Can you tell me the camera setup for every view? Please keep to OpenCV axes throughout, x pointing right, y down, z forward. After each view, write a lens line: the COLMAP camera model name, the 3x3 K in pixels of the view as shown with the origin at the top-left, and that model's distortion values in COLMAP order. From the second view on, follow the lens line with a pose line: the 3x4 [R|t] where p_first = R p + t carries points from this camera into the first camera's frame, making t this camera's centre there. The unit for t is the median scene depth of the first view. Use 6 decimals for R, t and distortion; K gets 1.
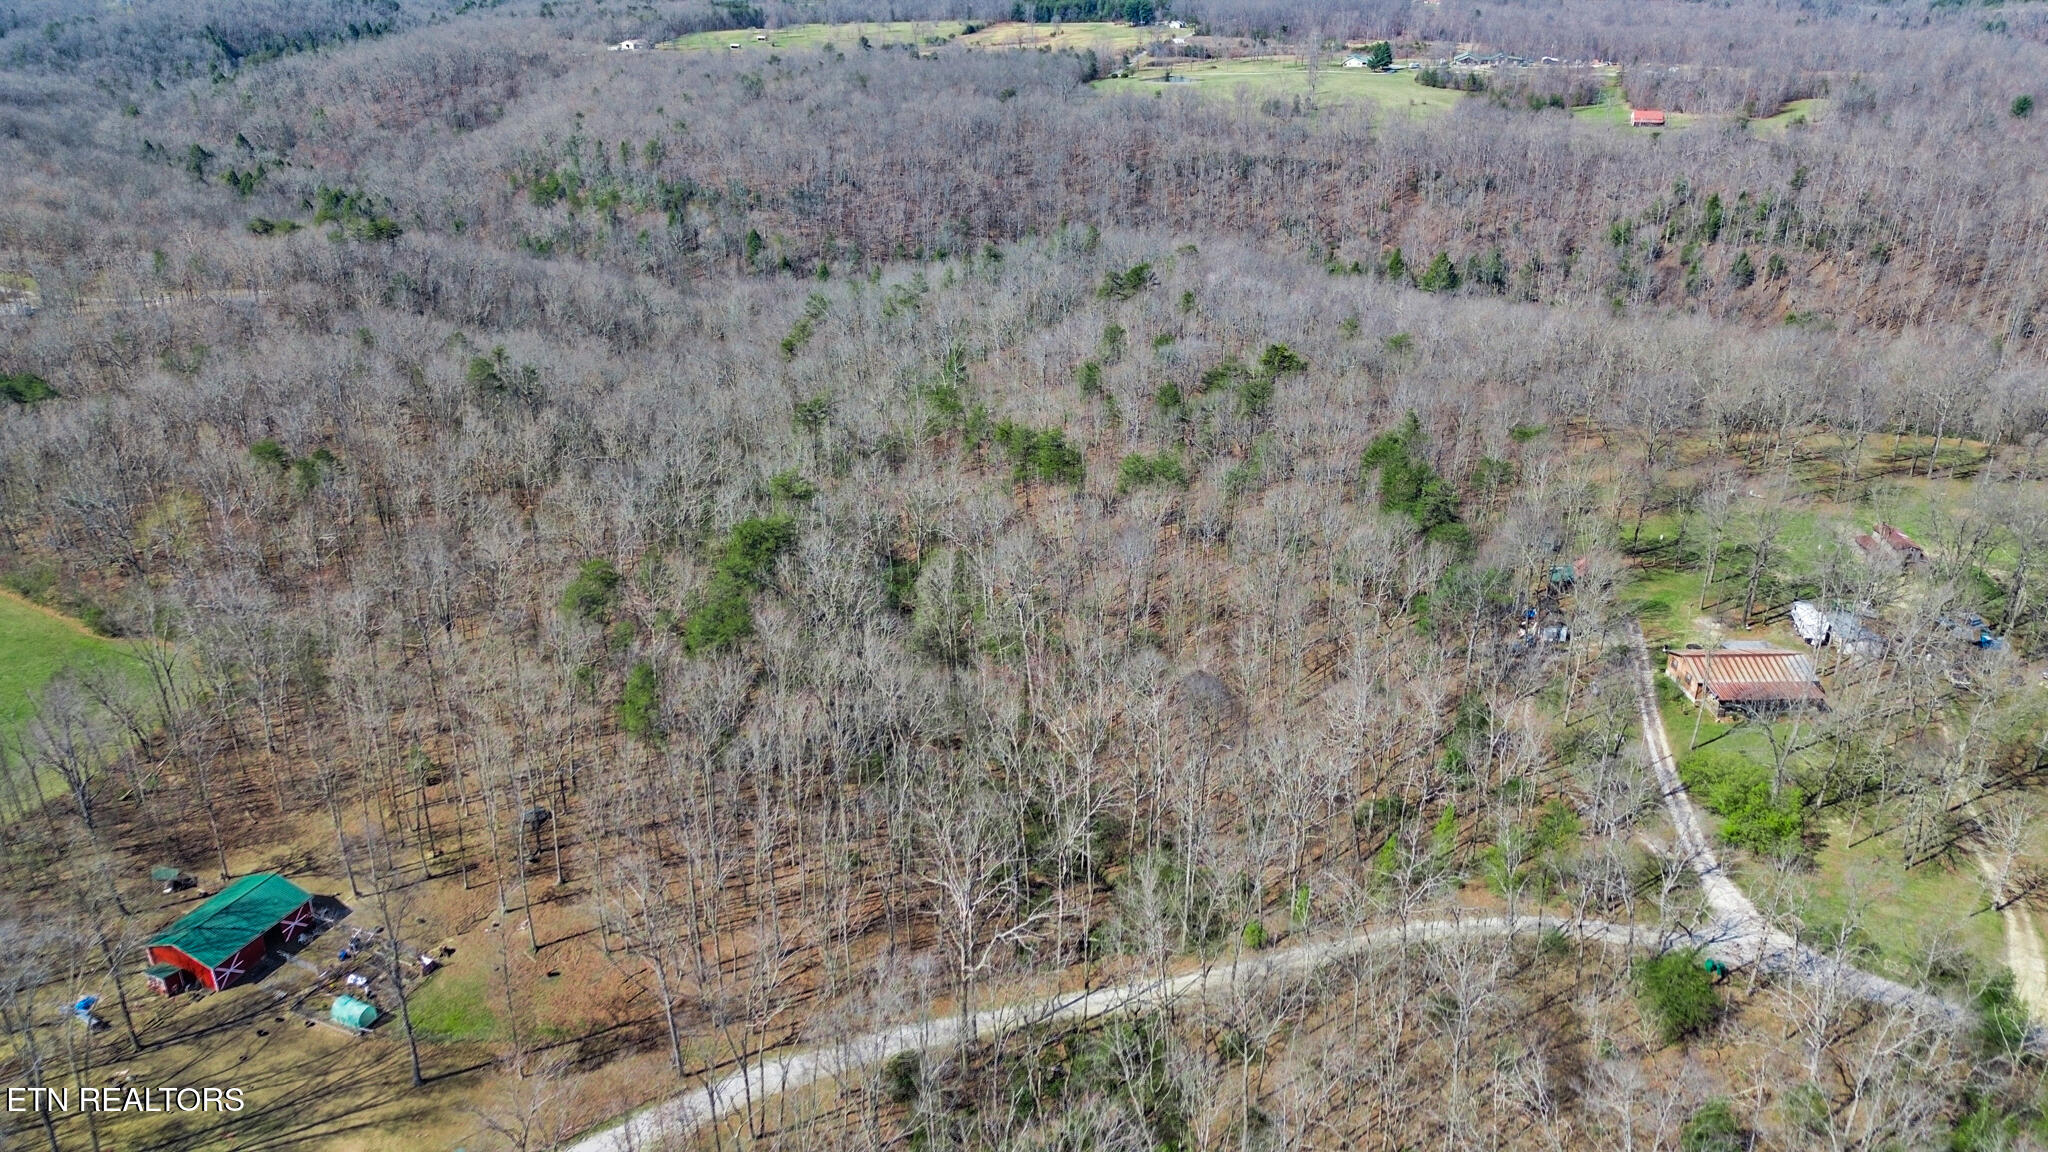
lens RADIAL K [[1454.9, 0, 1024.0], [0, 1454.9, 576.0], [0, 0, 1]] dist [0.055347, -0.050672]
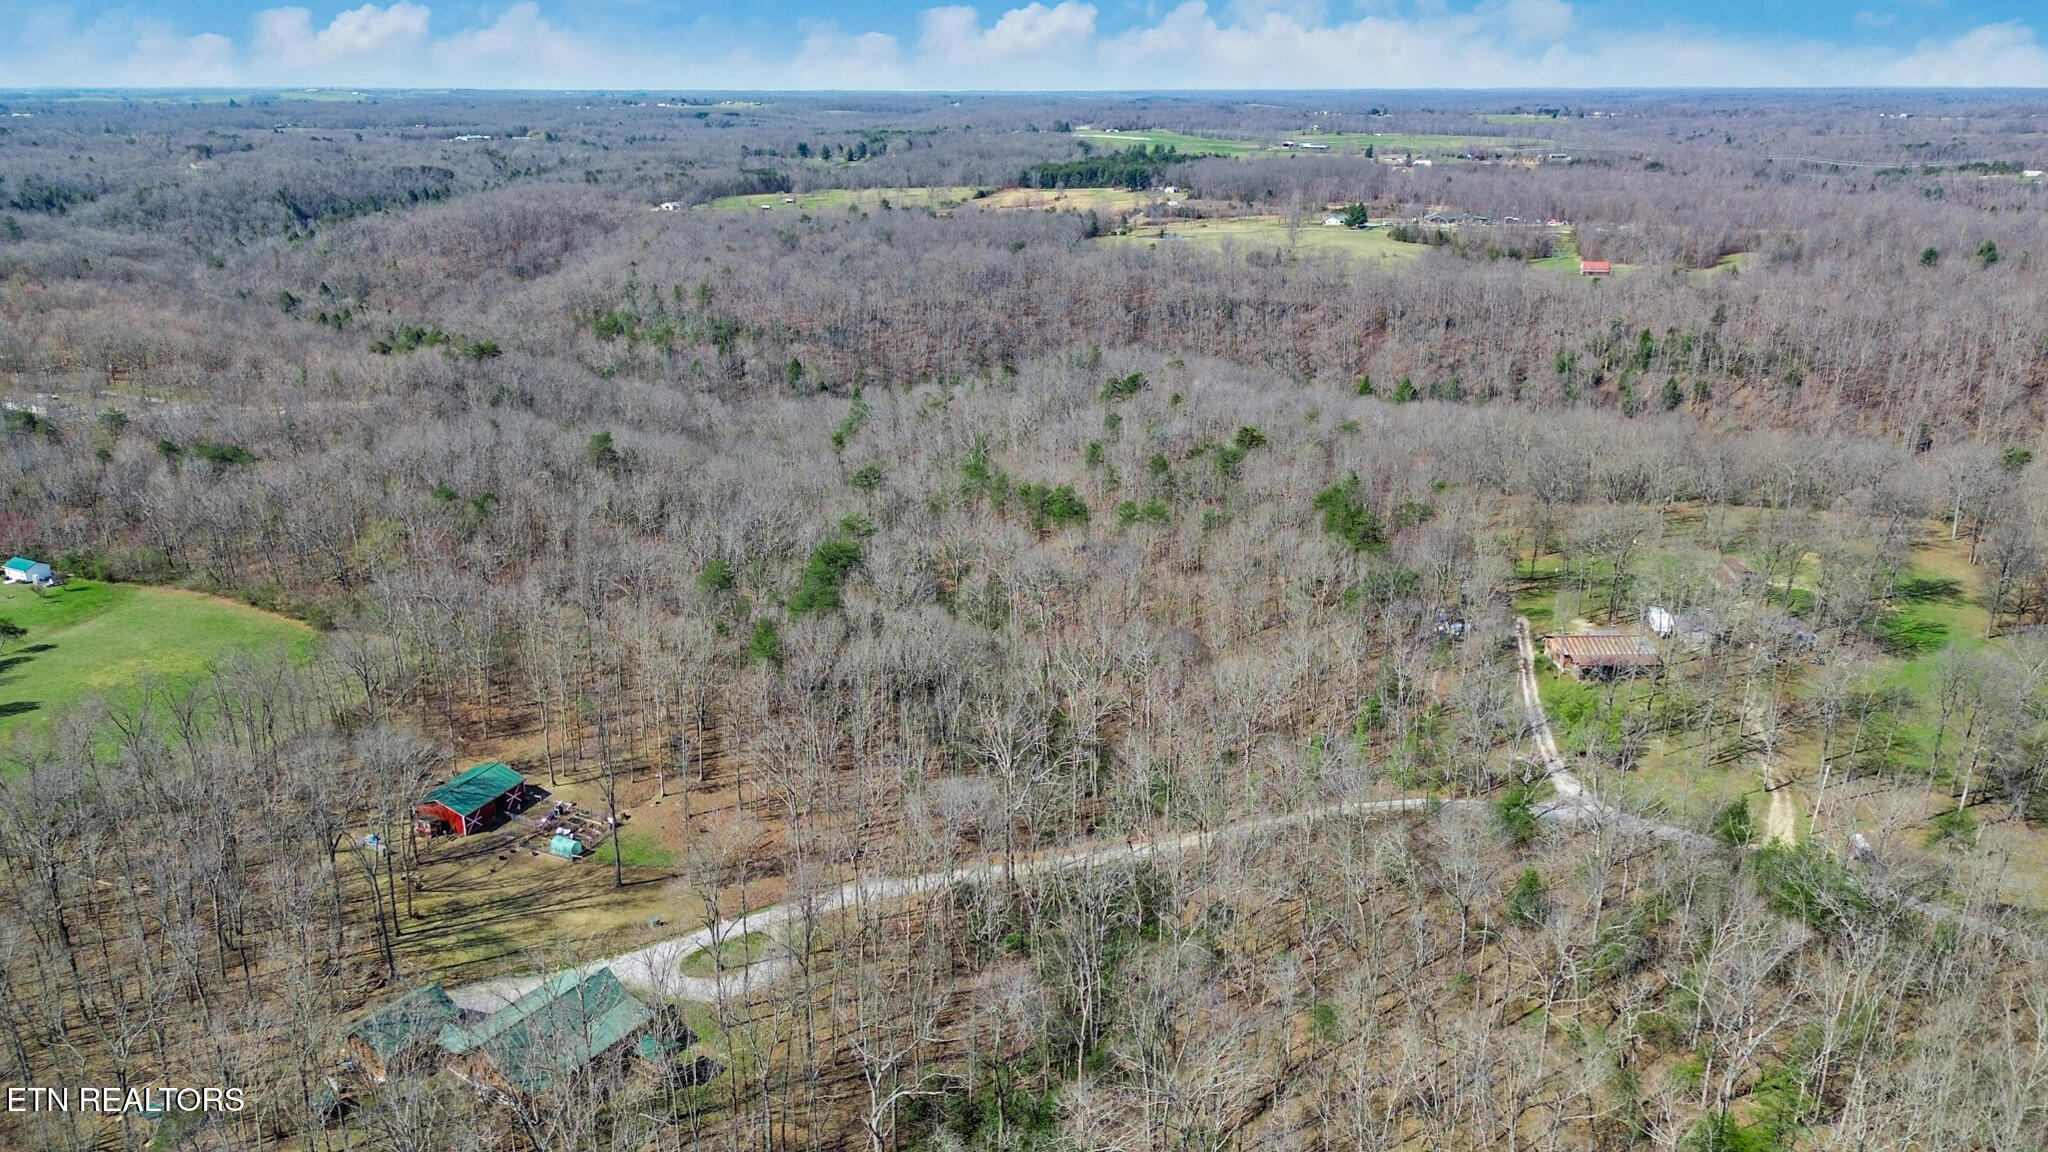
lens RADIAL K [[1454.9, 0, 1024.0], [0, 1454.9, 576.0], [0, 0, 1]] dist [0.055347, -0.050672]
pose [[0.999998, 0.000506, -0.001901, -0.005046], [-0.000702, 0.994489, -0.104840, 0.043868], [0.001838, 0.104841, 0.994487, -0.093163]]
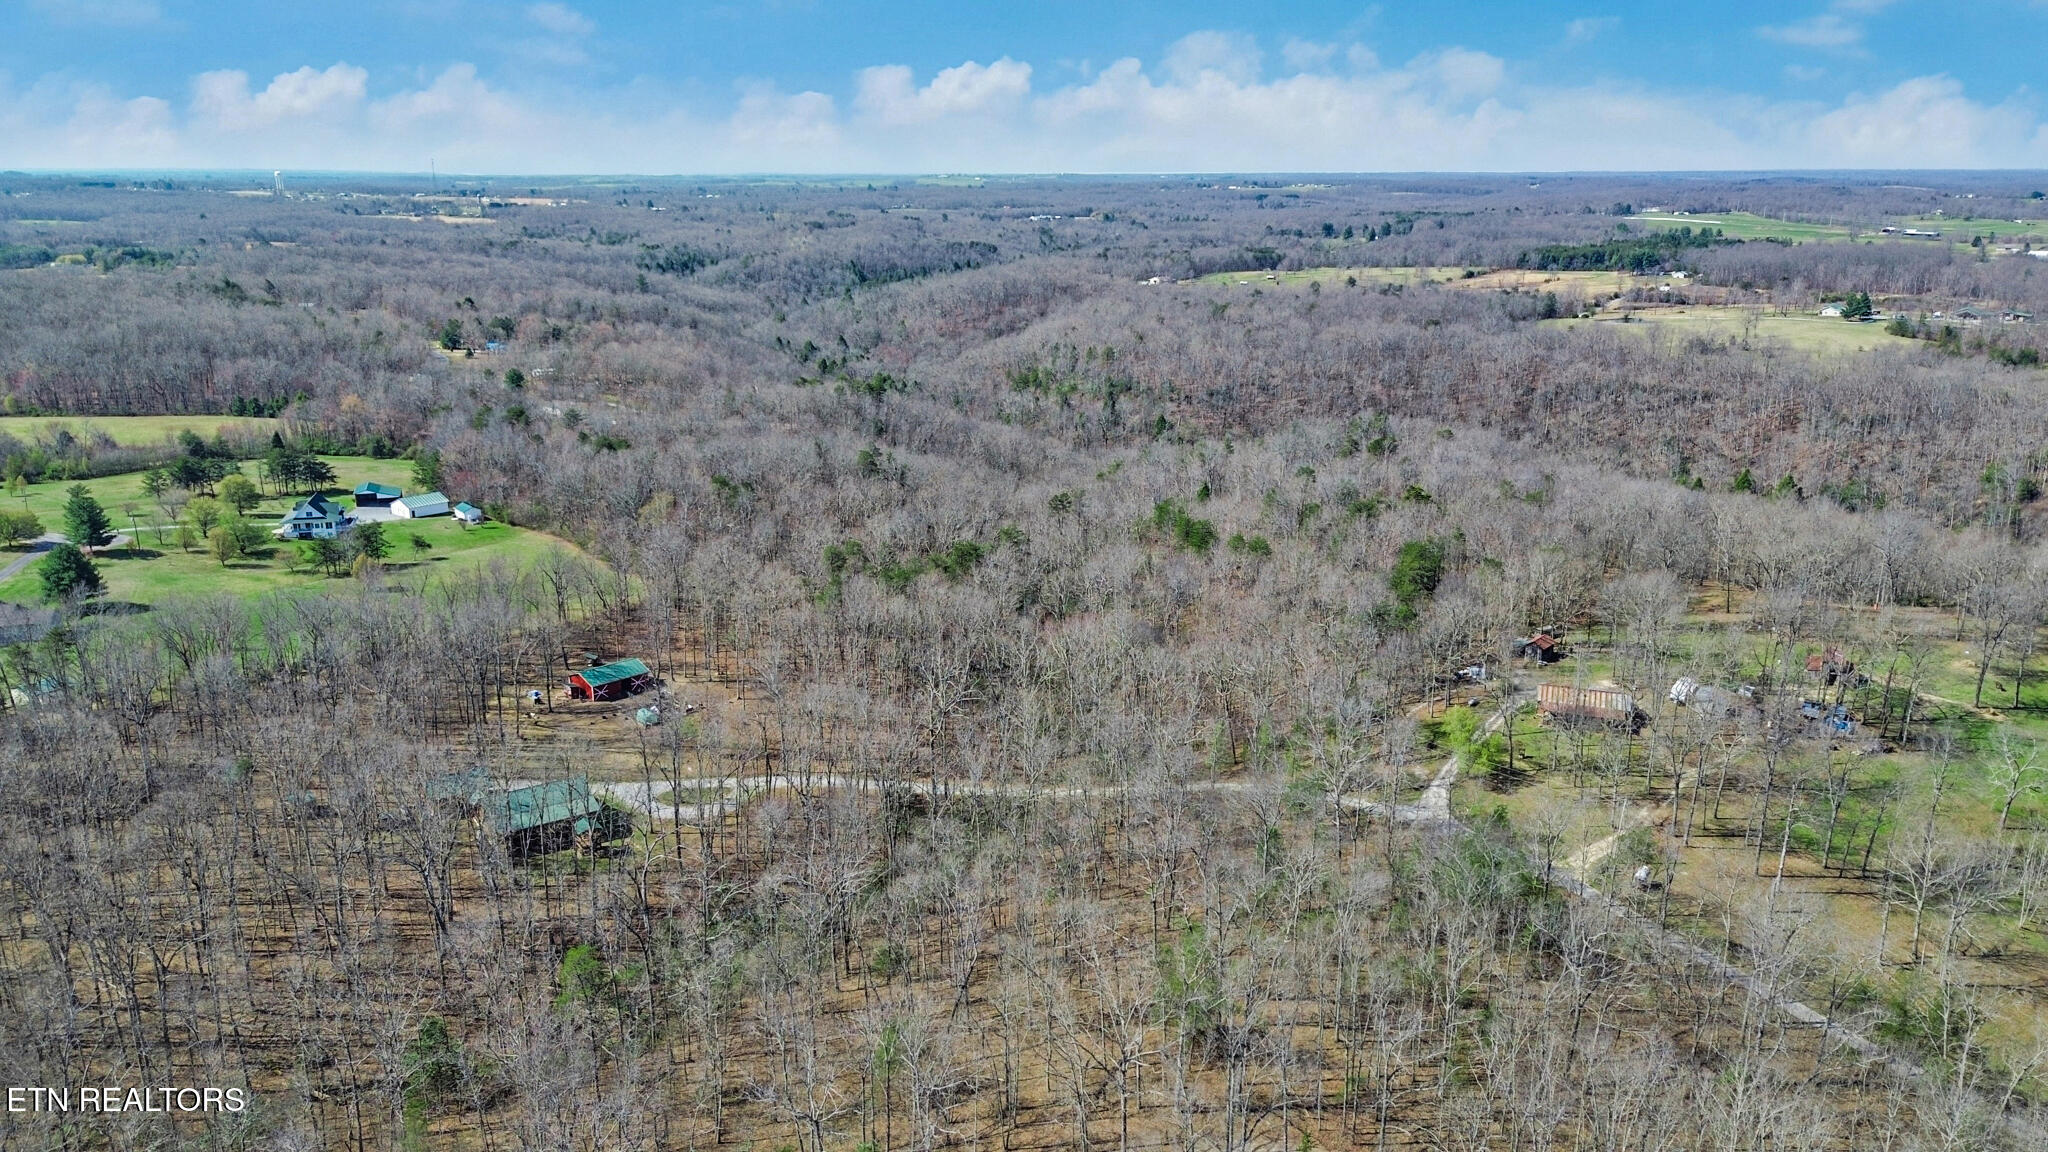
lens RADIAL K [[1454.9, 0, 1024.0], [0, 1454.9, 576.0], [0, 0, 1]] dist [0.055347, -0.050672]
pose [[0.924209, 0.101766, -0.368079, 0.160821], [-0.157769, 0.979490, -0.125334, 0.065113], [0.347774, 0.173906, 0.921309, -0.145801]]
